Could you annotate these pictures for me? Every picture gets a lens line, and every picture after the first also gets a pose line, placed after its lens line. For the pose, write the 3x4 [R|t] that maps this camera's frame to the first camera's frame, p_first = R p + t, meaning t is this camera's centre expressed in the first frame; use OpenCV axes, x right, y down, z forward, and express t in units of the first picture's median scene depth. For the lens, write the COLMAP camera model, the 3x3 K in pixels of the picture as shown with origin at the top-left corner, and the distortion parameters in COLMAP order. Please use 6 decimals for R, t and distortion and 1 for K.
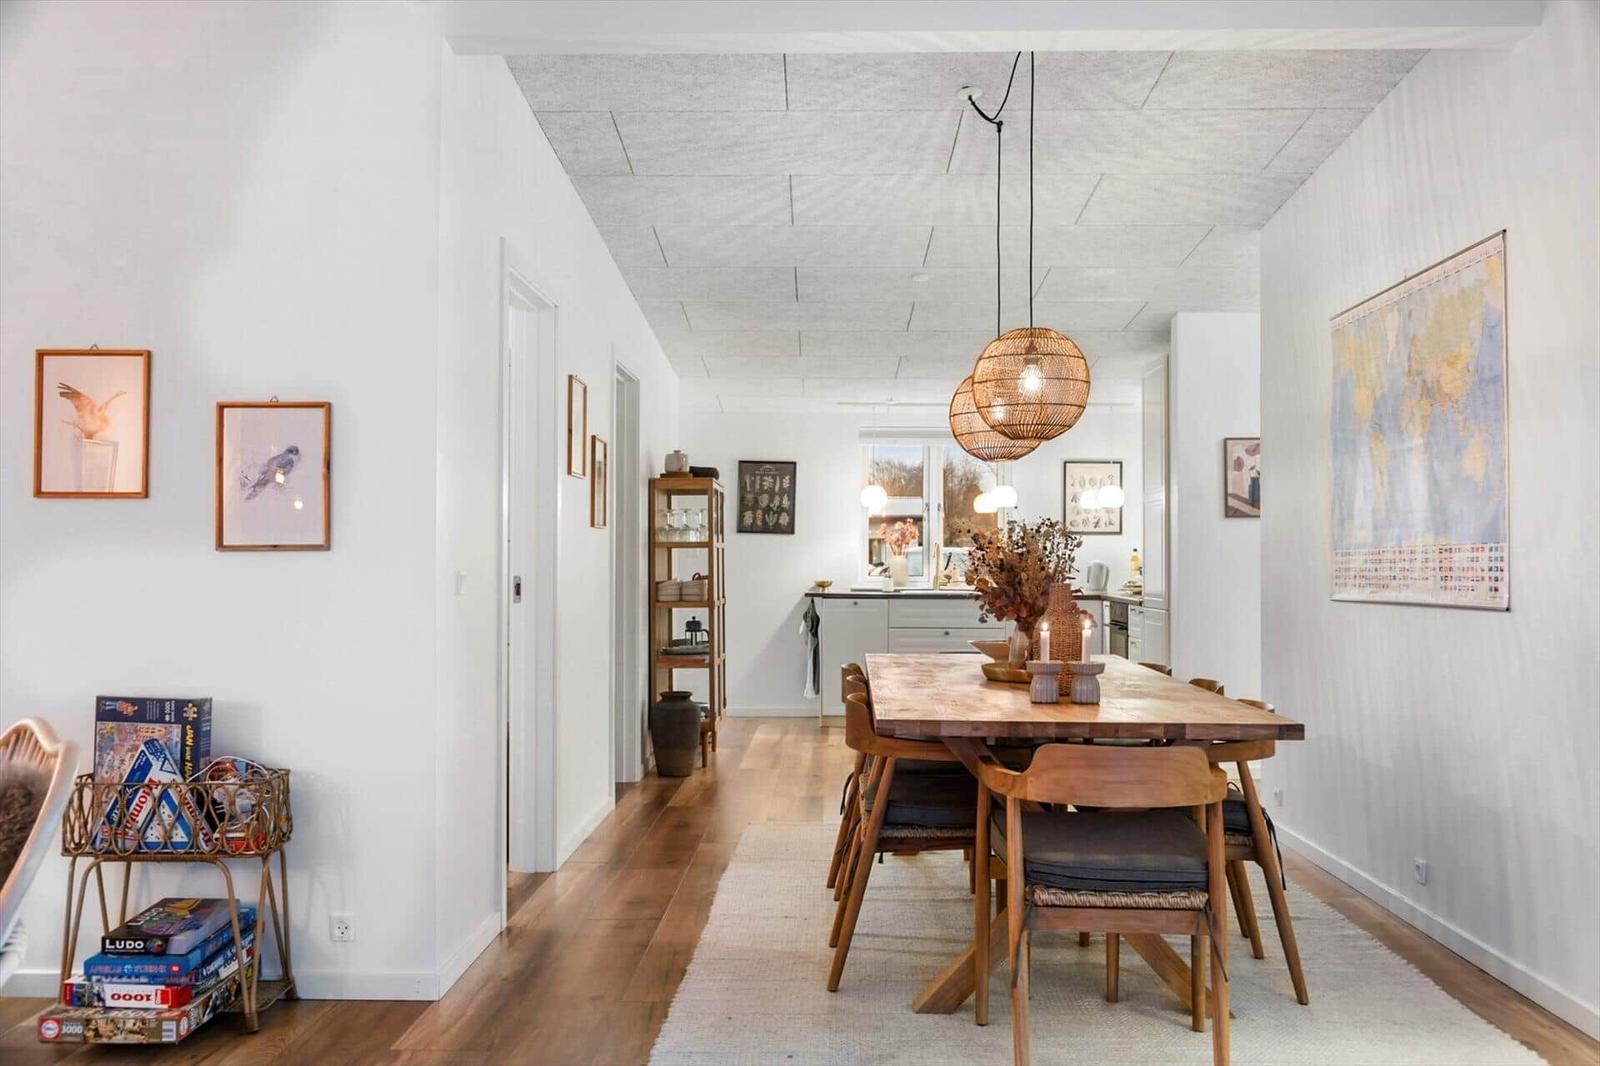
lens RADIAL K [[1374.9, 0, 795.0], [0, 1374.9, 541.1], [0, 0, 1]] dist [-0.018985, 0.020074]
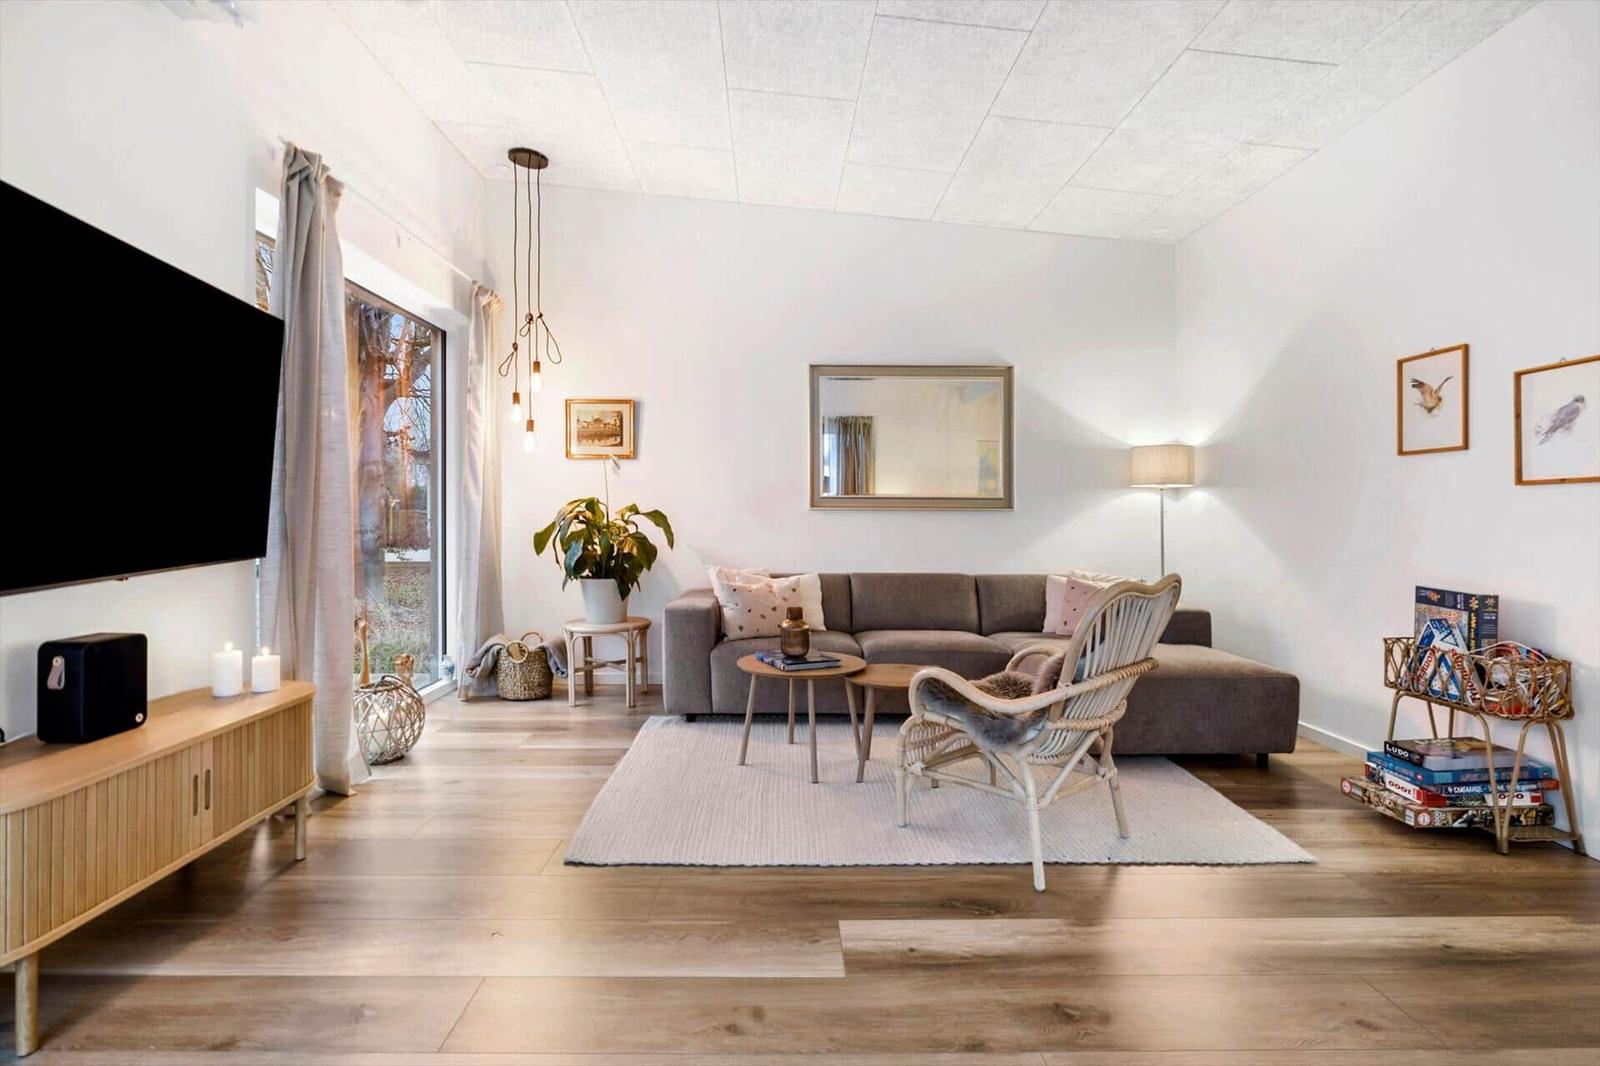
lens RADIAL K [[754.7, 0, 790.8], [0, 754.7, 519.1], [0, 0, 1]] dist [-0.012810, 0.002476]
pose [[0.037068, 0.001333, -0.999312, 0.265283], [0.009013, 0.999958, 0.001668, 0.032005], [0.999272, -0.009068, 0.037054, 0.280372]]
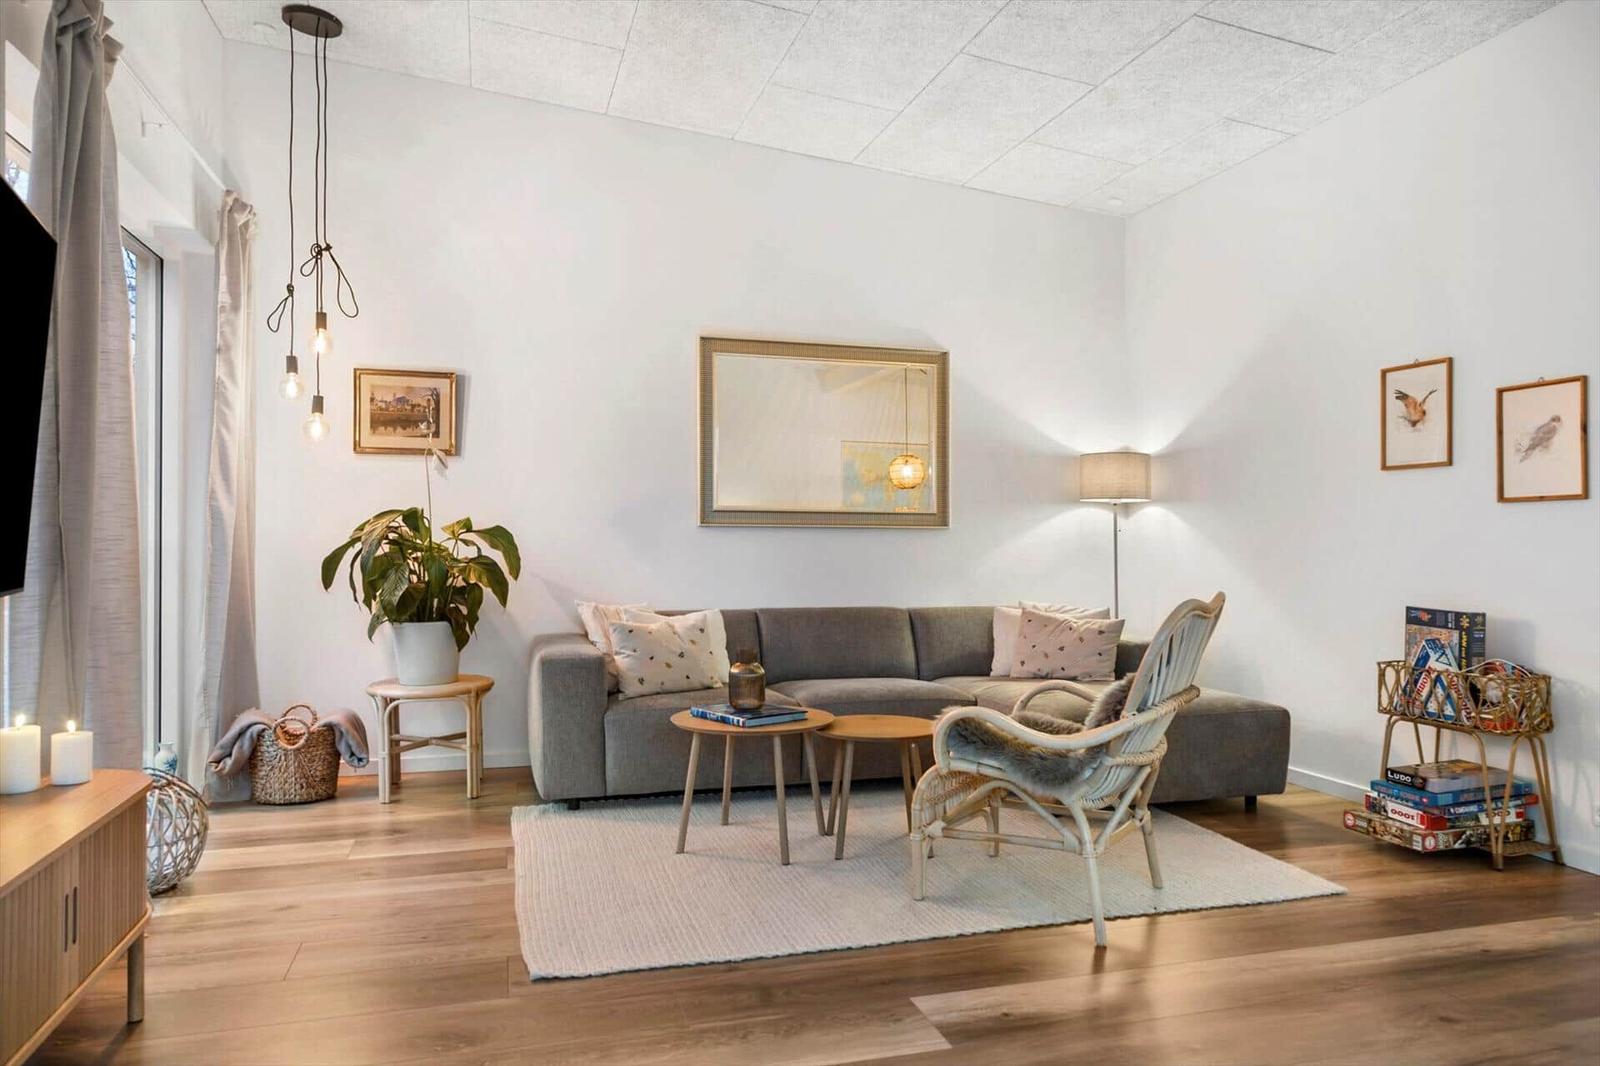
lens RADIAL K [[1052.7, 0, 809.0], [0, 1052.7, 540.2], [0, 0, 1]] dist [0.006406, -0.005907]
pose [[0.303910, -0.003376, -0.952695, 0.333904], [0.009028, 0.999959, -0.000663, 0.037849], [0.952658, -0.008399, 0.303928, 0.069934]]
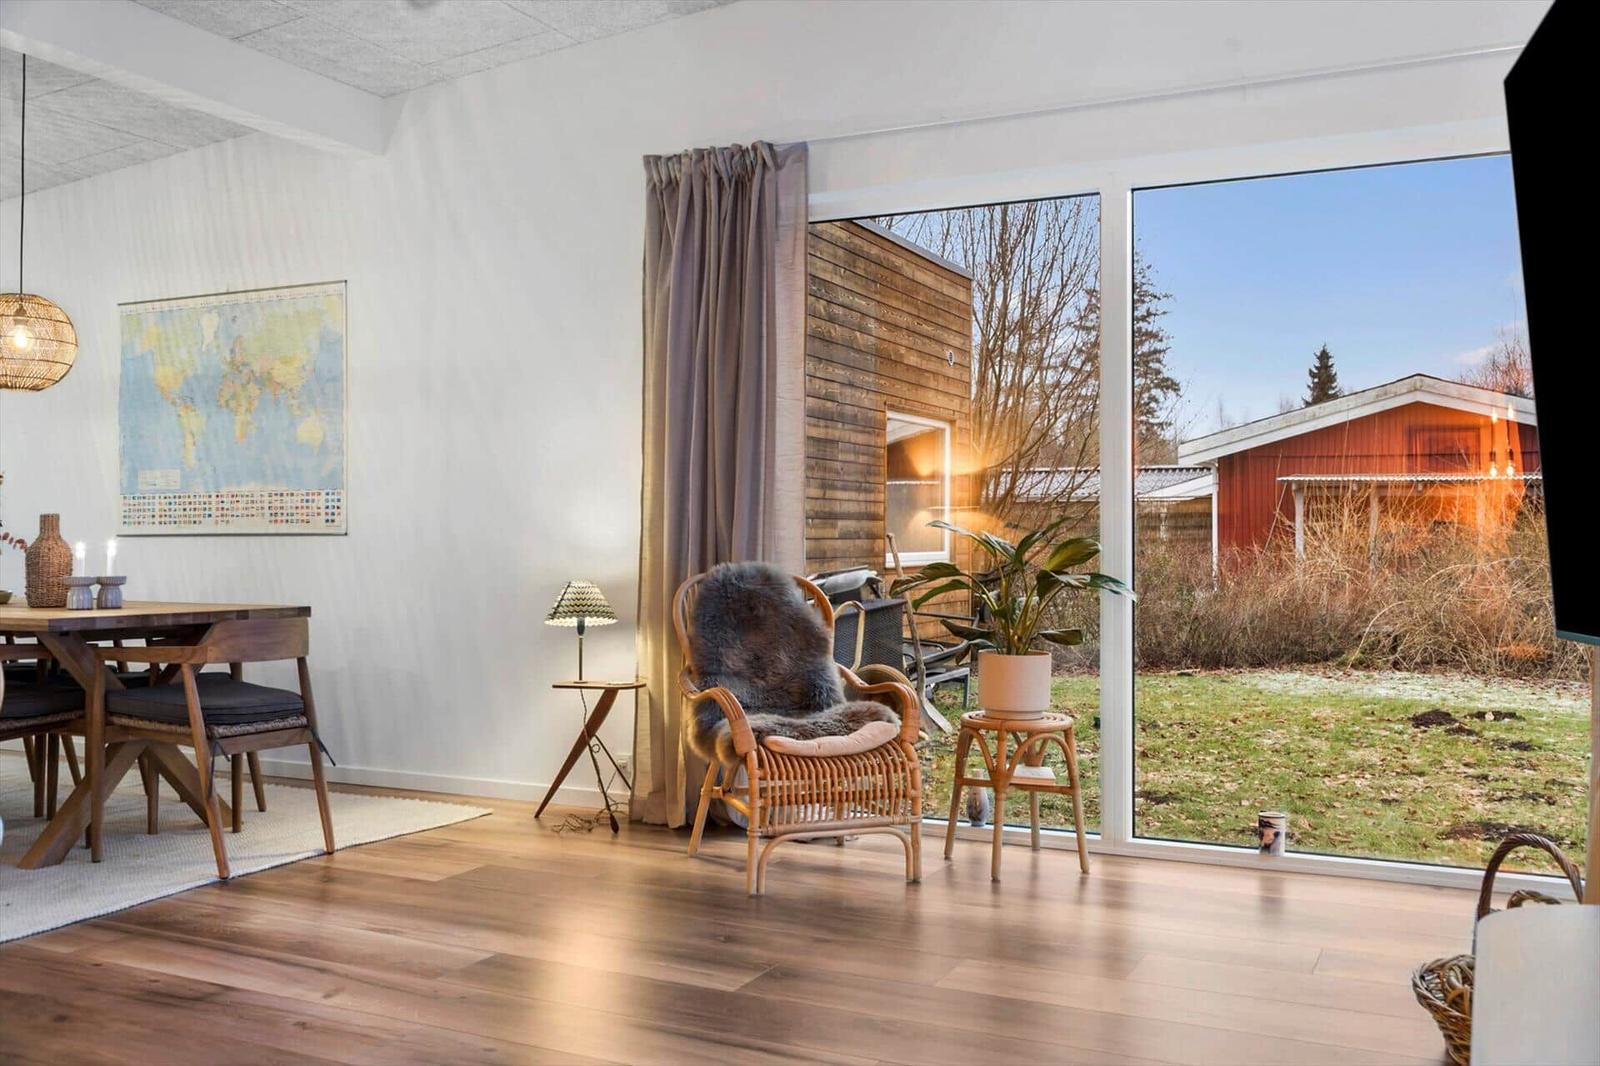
lens RADIAL K [[1473.9, 0, 796.5], [0, 1473.9, 523.7], [0, 0, 1]] dist [0.016350, 0.000000]
pose [[0.412978, 0.005735, 0.910723, -0.784453], [-0.013750, 0.999905, -0.000061, 0.033551], [-0.910637, -0.012497, 0.413017, -0.125060]]
